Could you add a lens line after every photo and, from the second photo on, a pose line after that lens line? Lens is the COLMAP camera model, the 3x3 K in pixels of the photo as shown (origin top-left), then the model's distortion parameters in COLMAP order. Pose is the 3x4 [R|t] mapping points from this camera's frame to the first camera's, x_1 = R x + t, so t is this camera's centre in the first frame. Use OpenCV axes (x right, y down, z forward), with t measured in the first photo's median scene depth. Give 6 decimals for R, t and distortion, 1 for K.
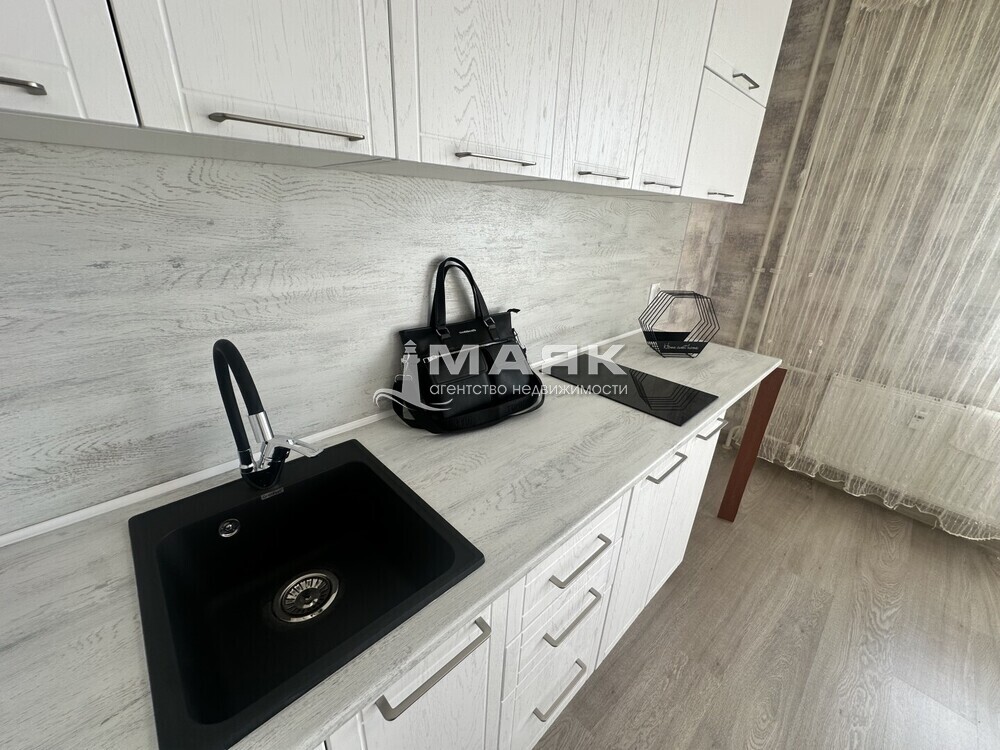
lens RADIAL K [[399.8, 0, 503.9], [0, 399.8, 375.1], [0, 0, 1]] dist [-0.002763, 0.000920]
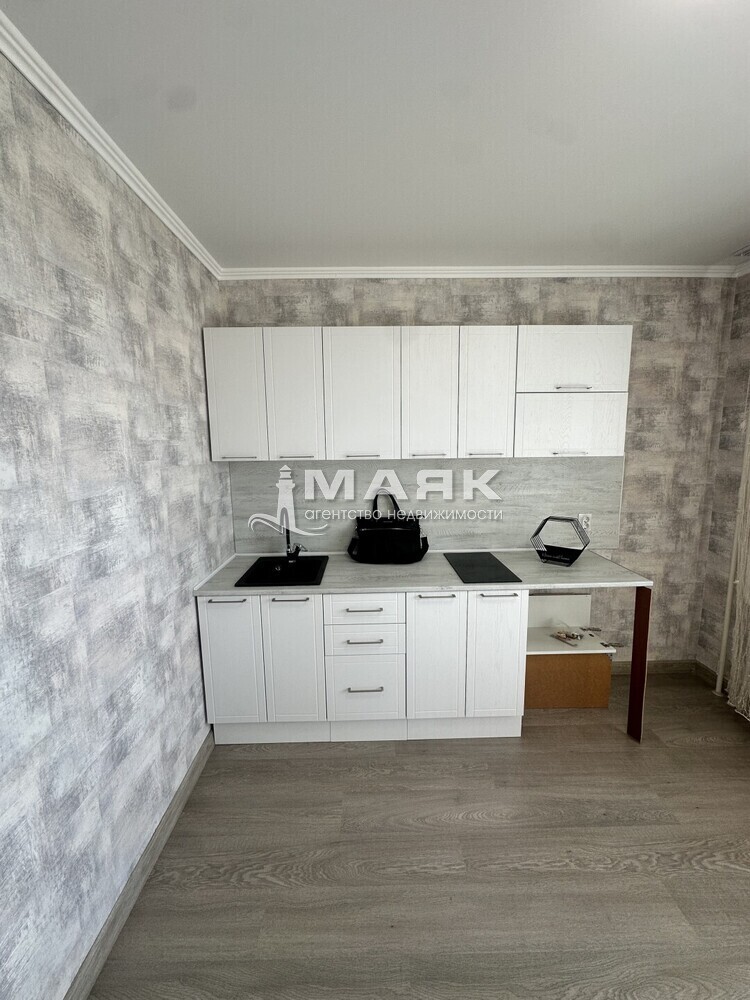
lens RADIAL K [[412.7, 0, 376.7], [0, 412.7, 508.8], [0, 0, 1]] dist [0.000595, 0.000414]
pose [[0.740194, 0.046235, -0.670802, 0.840041], [-0.213492, 0.962171, -0.169259, 0.124951], [0.637600, 0.268495, 0.722064, -0.402315]]
